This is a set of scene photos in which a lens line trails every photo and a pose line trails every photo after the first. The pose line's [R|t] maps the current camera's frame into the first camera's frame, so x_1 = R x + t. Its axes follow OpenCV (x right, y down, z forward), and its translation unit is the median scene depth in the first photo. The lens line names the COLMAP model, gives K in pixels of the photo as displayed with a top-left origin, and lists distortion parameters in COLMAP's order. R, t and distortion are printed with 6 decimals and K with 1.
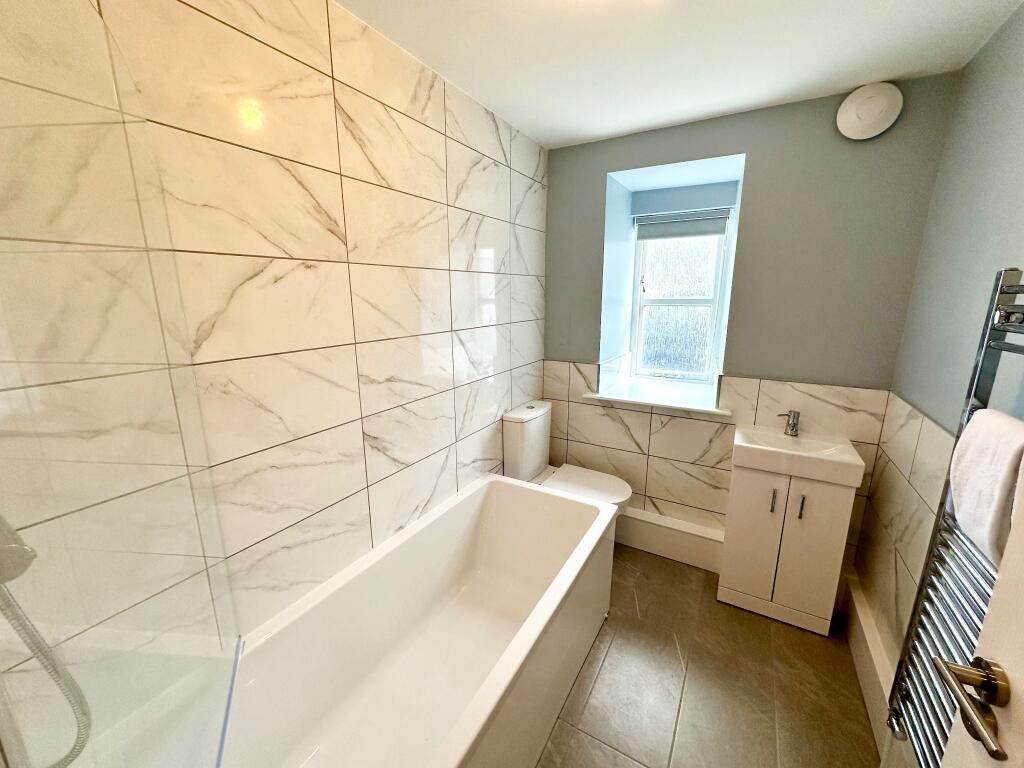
lens RADIAL K [[408.2, 0, 514.7], [0, 408.2, 385.2], [0, 0, 1]] dist [-0.006178, 0.000797]
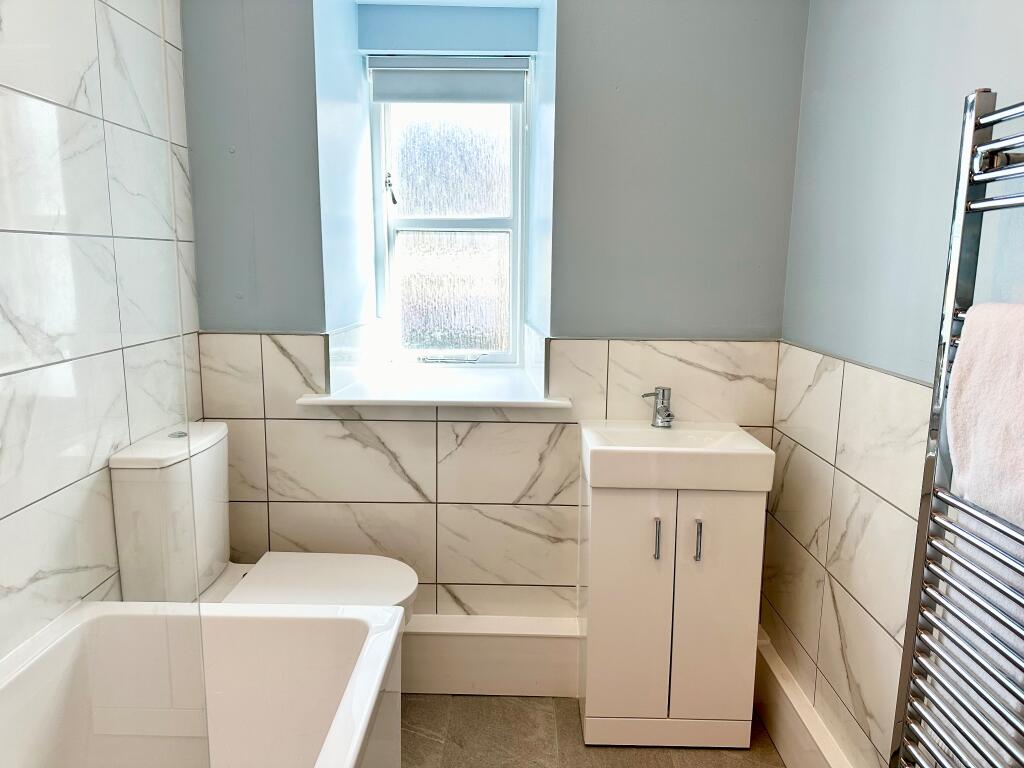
lens RADIAL K [[717.5, 0, 514.7], [0, 717.5, 383.6], [0, 0, 1]] dist [0.087581, -0.123997]
pose [[0.871828, -0.070302, 0.484740, -0.022755], [0.097327, 0.994776, -0.030776, 0.062313], [-0.480044, 0.074010, 0.874117, 0.147982]]
